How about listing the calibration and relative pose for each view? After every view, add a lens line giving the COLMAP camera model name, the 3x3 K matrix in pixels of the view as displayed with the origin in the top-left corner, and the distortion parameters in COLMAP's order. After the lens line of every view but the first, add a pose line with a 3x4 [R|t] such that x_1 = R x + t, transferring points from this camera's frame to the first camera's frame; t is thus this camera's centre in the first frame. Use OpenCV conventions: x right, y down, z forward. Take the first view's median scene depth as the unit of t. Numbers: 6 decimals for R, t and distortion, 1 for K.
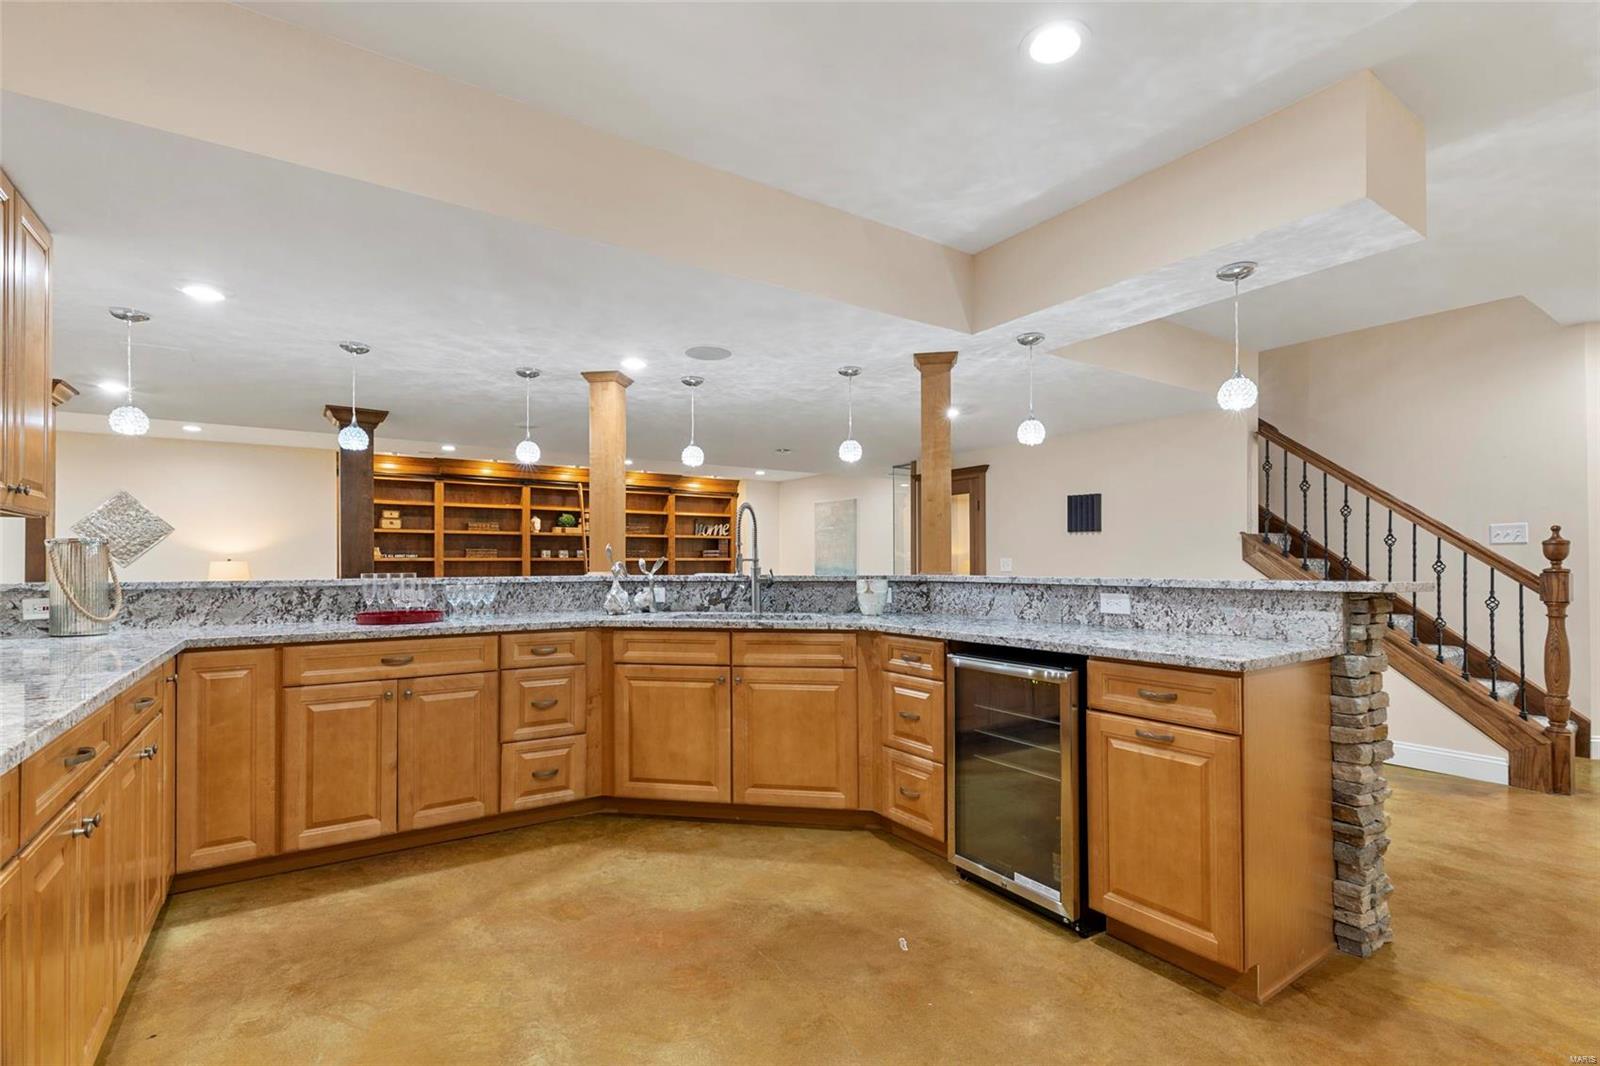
lens RADIAL K [[727.8, 0, 810.4], [0, 727.8, 557.5], [0, 0, 1]] dist [0.005604, -0.002221]
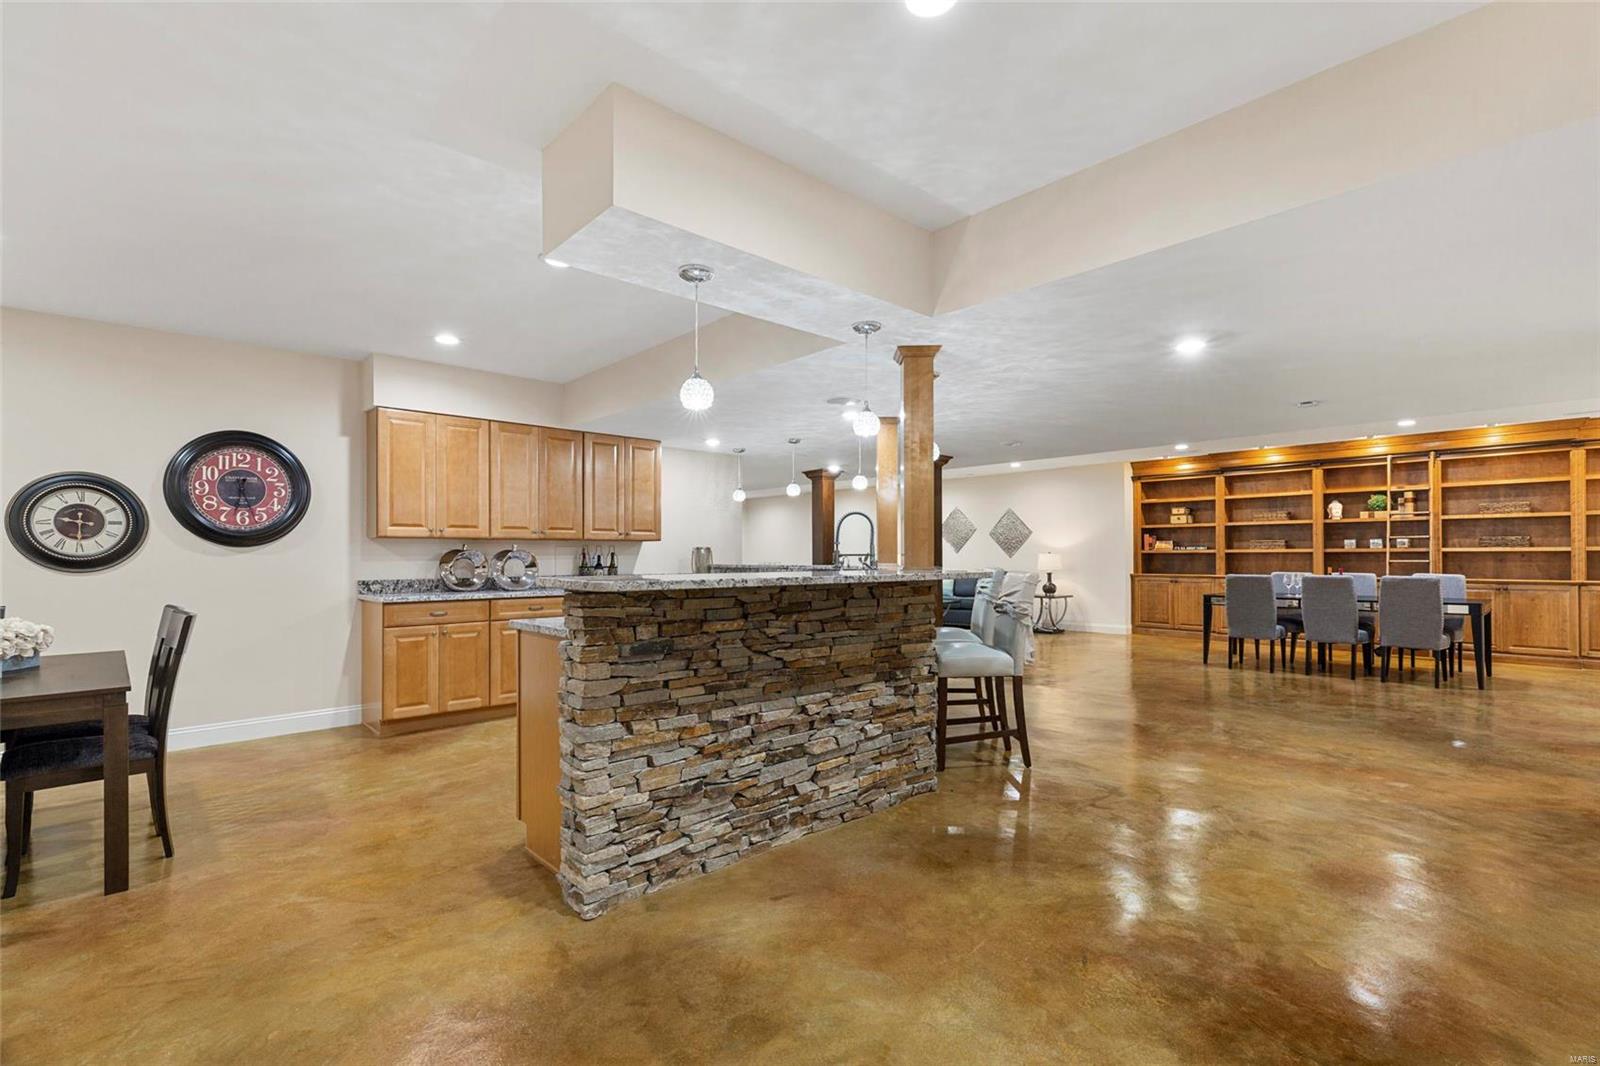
lens RADIAL K [[727.8, 0, 794.8], [0, 727.8, 554.9], [0, 0, 1]] dist [0.005604, -0.002221]
pose [[0.131263, 0.000350, -0.991348, 0.405623], [0.010287, 0.999946, 0.001715, -0.000348], [0.991294, -0.010423, 0.131252, 0.252142]]
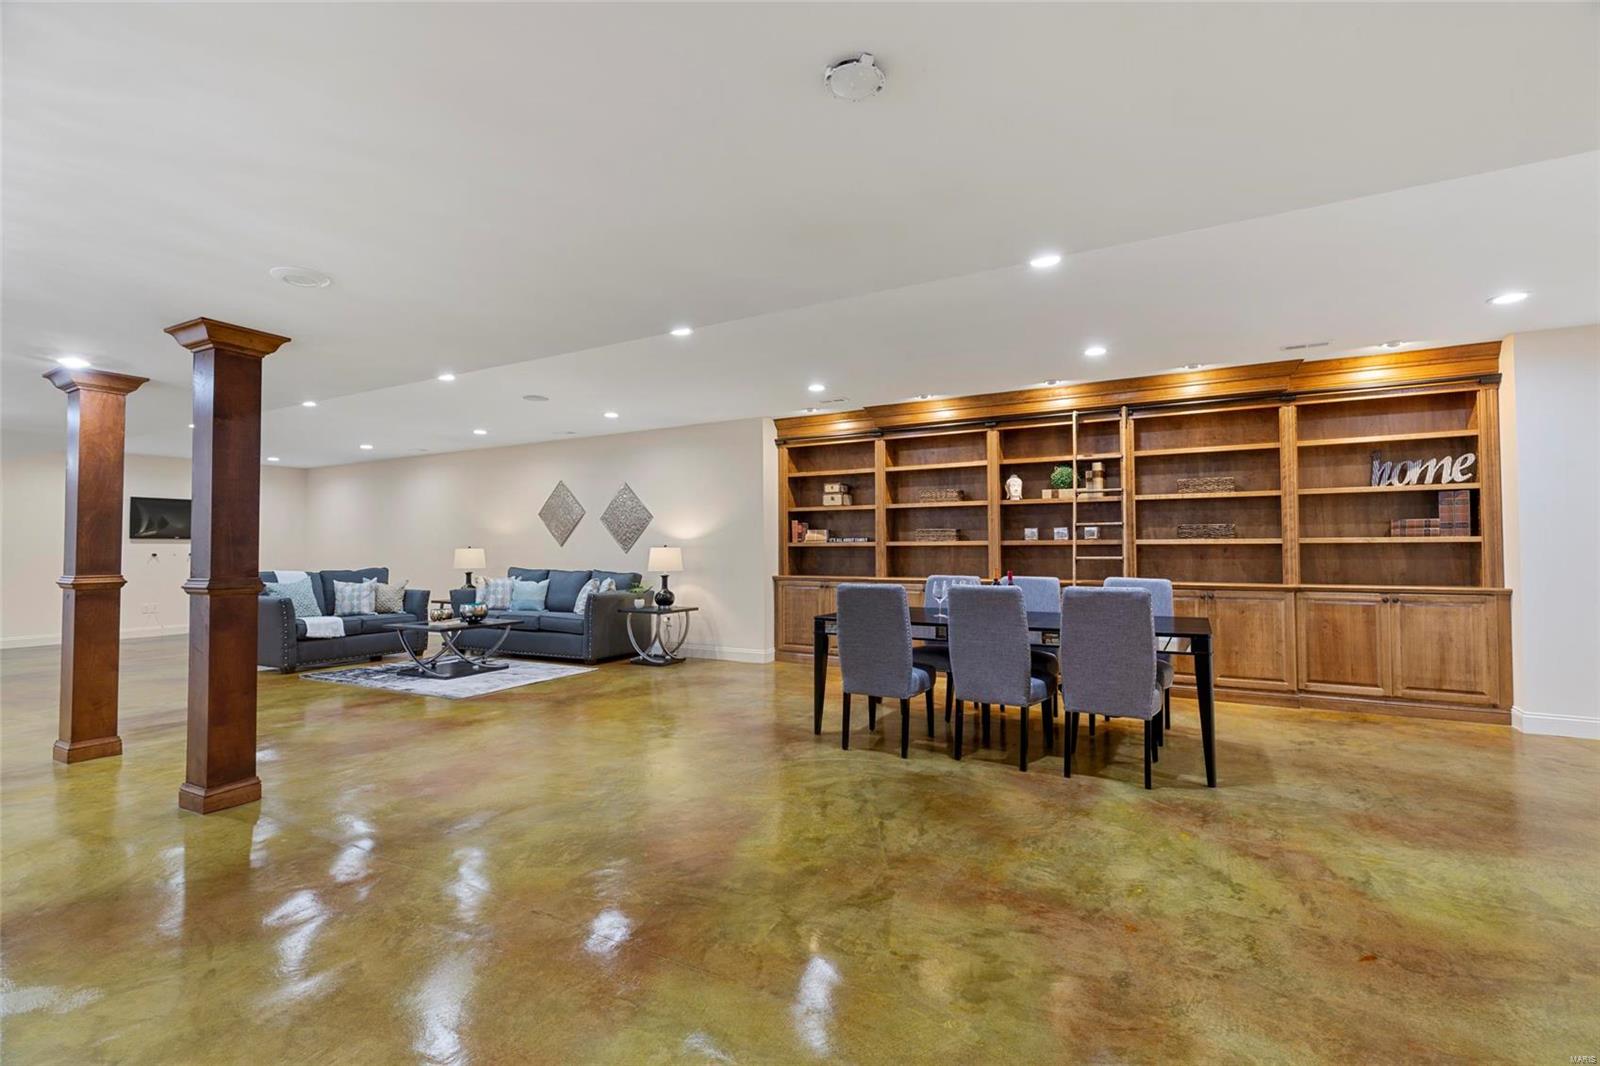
lens RADIAL K [[727.8, 0, 793.8], [0, 727.8, 531.3], [0, 0, 1]] dist [0.005604, -0.002221]
pose [[0.427329, -0.021606, -0.903838, 0.112465], [0.009258, 0.999767, -0.019522, 0.002871], [0.904049, -0.000025, 0.427429, 0.567052]]
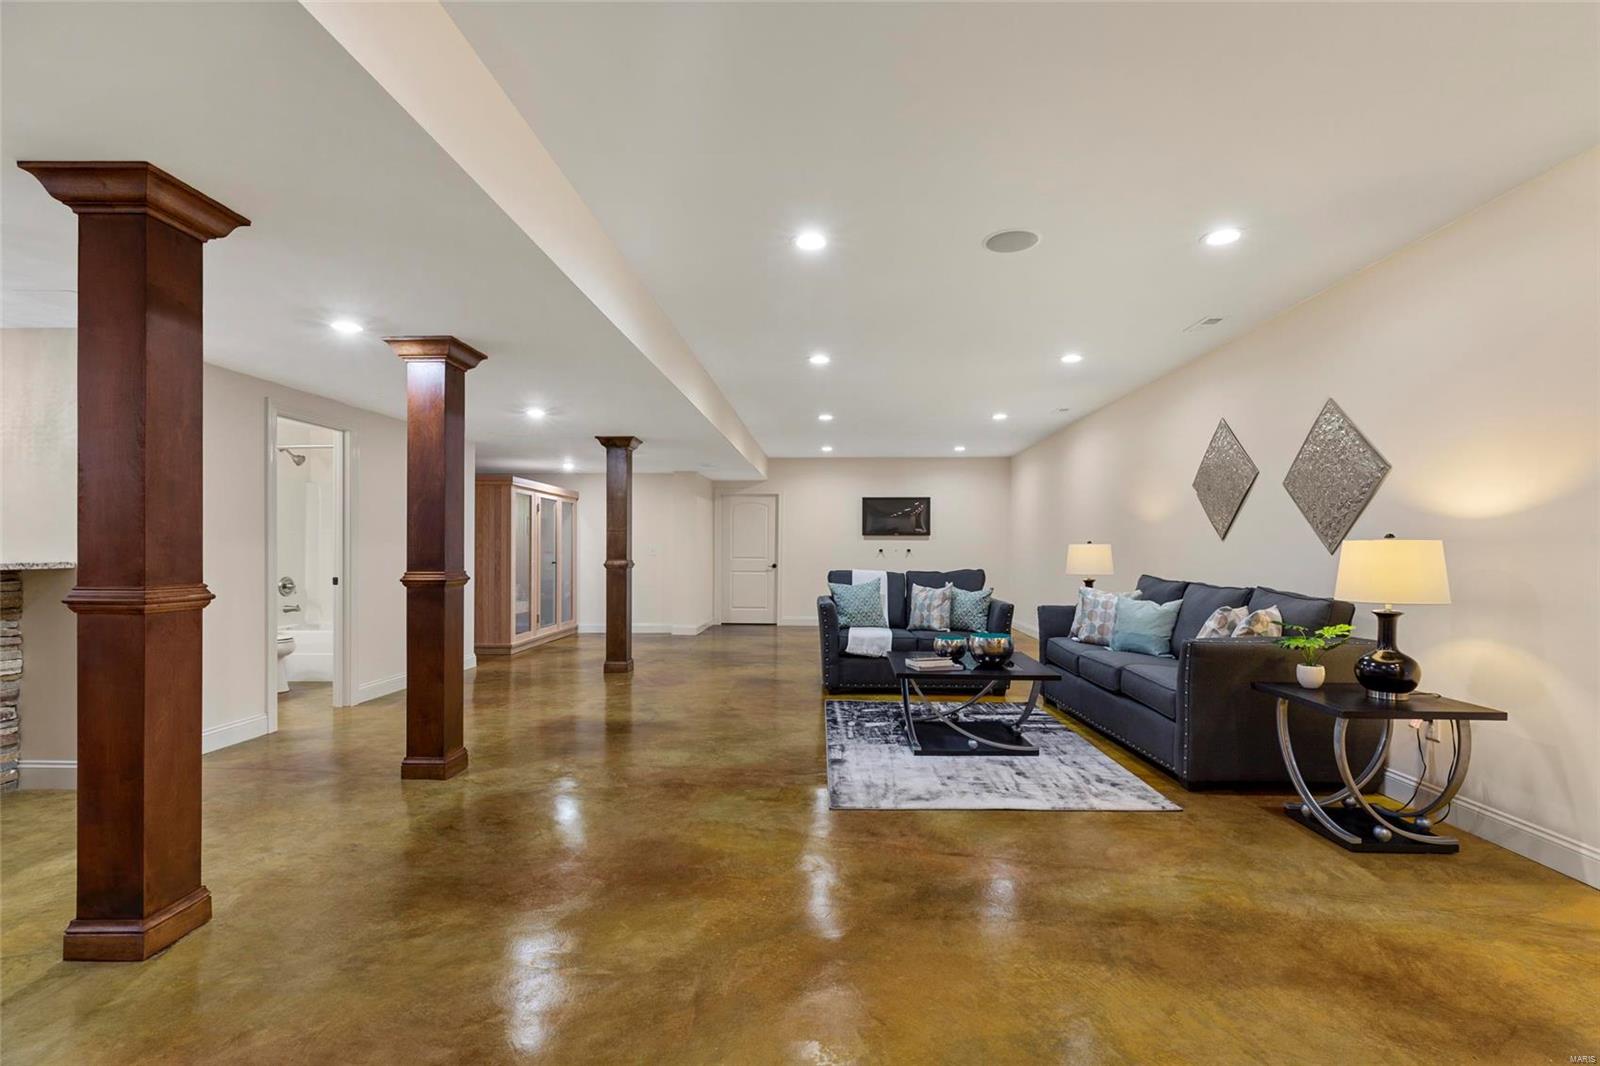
lens RADIAL K [[727.8, 0, 797.1], [0, 727.8, 549.8], [0, 0, 1]] dist [0.005604, -0.002221]
pose [[-0.598143, 0.003504, -0.801382, -0.240998], [0.006498, 0.999979, -0.000478, 0.006316], [0.801363, -0.005493, -0.598153, 0.747859]]
